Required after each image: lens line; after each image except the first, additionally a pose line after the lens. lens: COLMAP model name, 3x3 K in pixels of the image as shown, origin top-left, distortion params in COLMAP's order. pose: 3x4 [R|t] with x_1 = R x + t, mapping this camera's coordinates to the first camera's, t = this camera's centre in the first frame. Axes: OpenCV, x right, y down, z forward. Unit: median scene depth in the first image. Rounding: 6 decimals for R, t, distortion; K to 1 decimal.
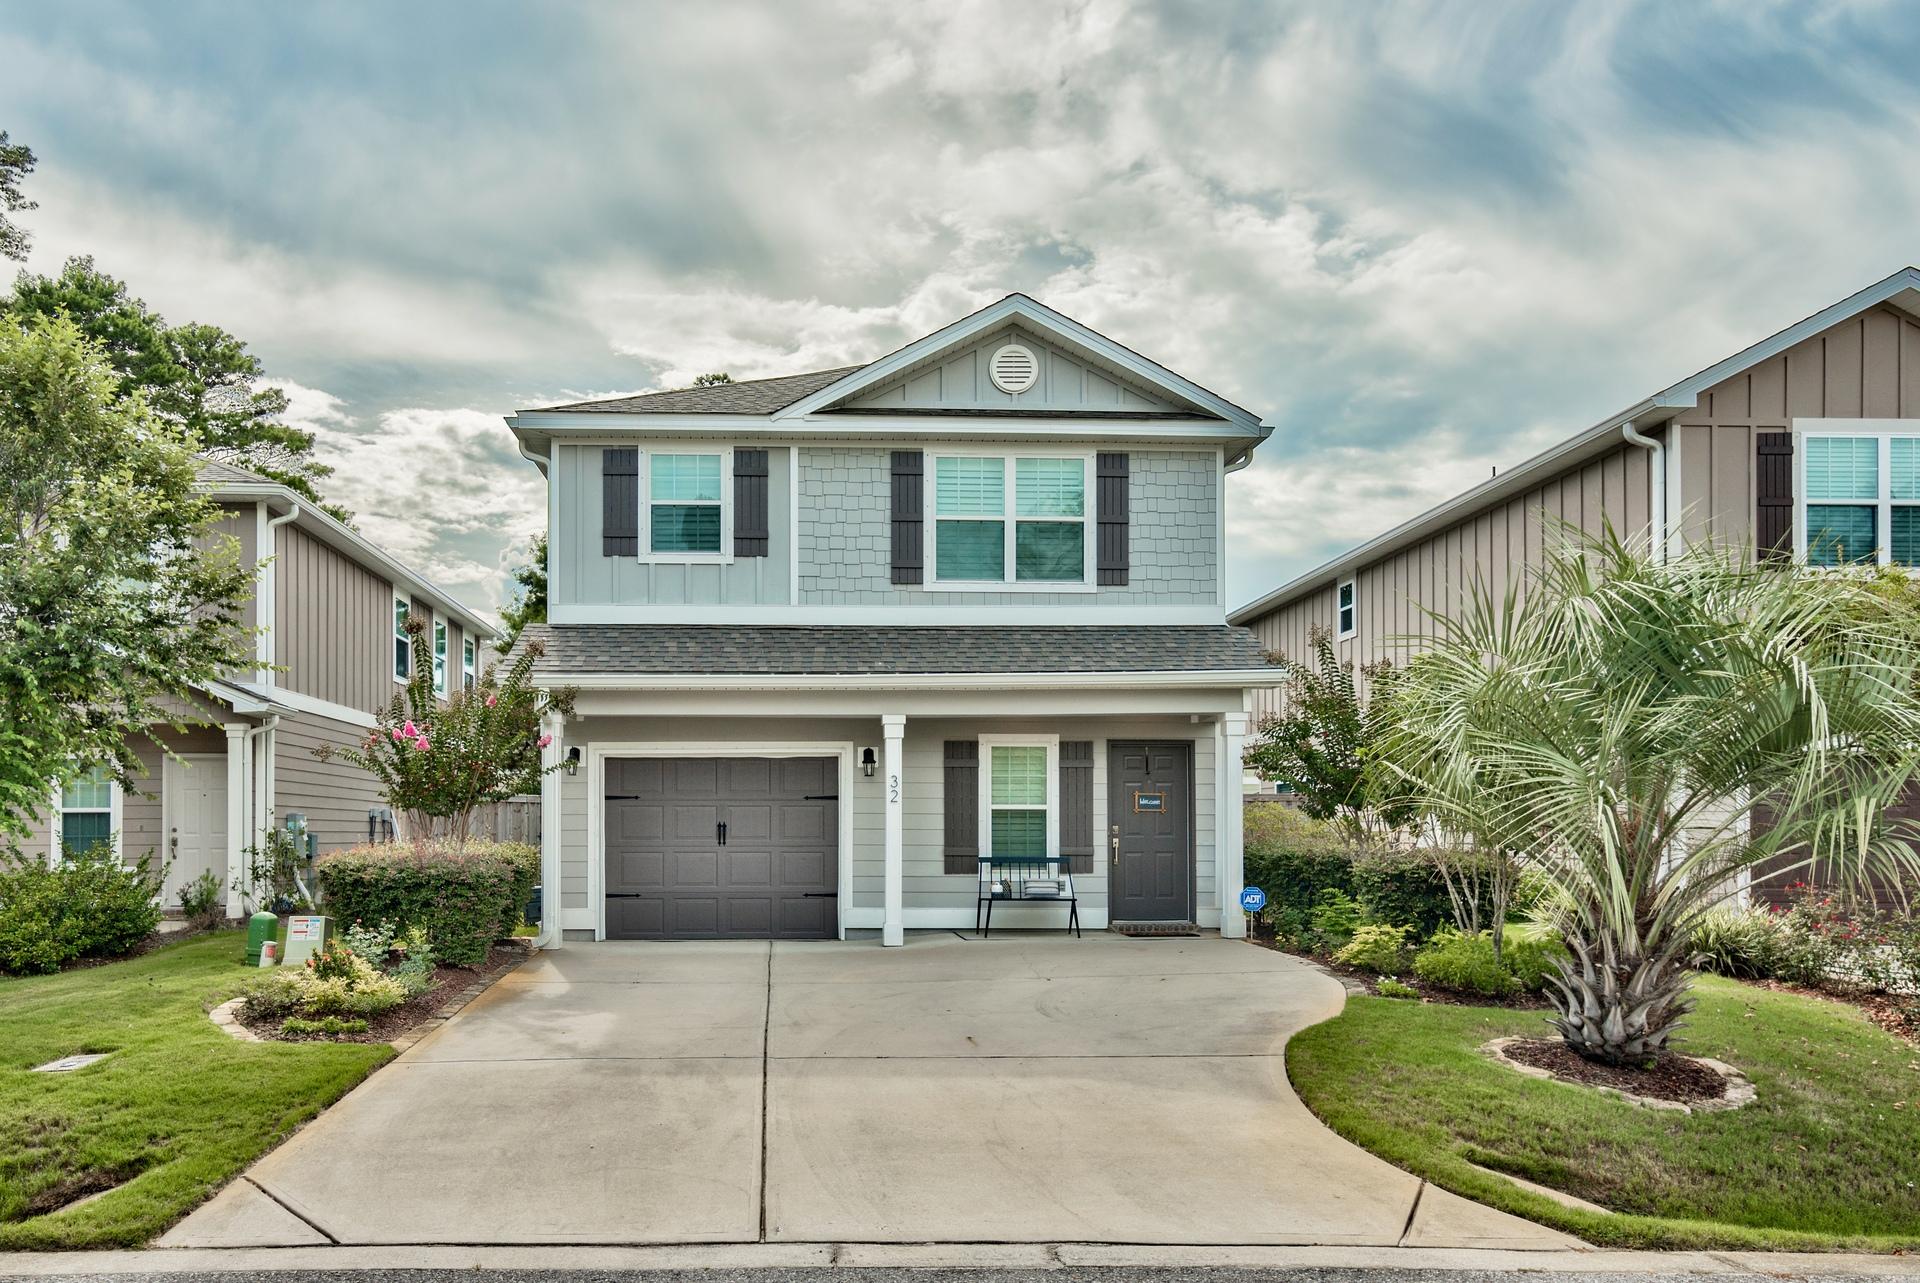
lens RADIAL K [[1449.7, 0, 877.5], [0, 1449.7, 710.6], [0, 0, 1]] dist [0.029964, -0.006211]
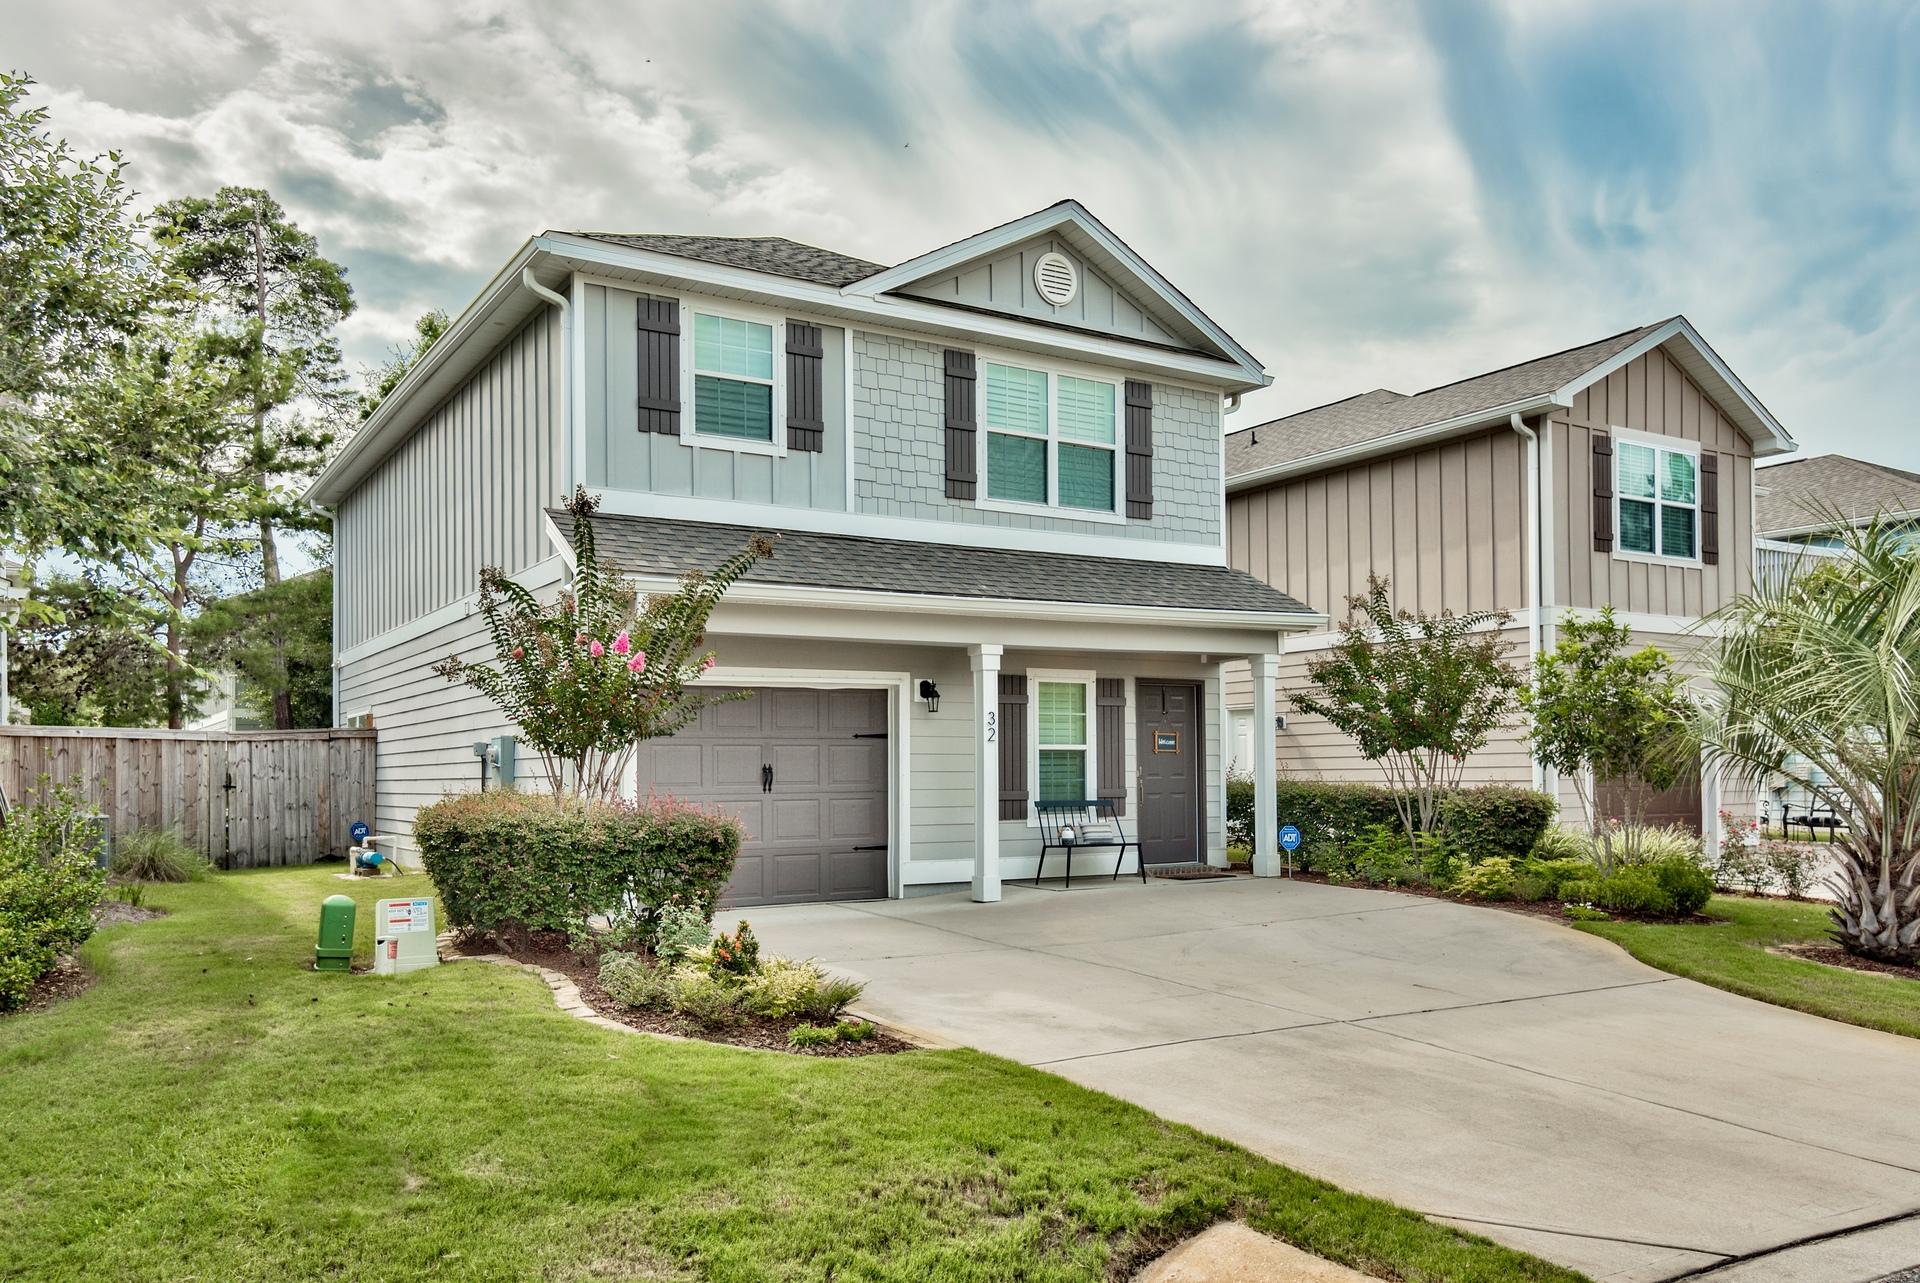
lens RADIAL K [[1569.7, 0, 968.7], [0, 1569.7, 641.0], [0, 0, 1]] dist [0.072137, -0.084929]
pose [[0.844606, 0.037661, 0.534062, -0.491032], [-0.037028, 0.999243, -0.011905, 0.012046], [-0.534106, -0.009720, 0.845362, 0.171760]]
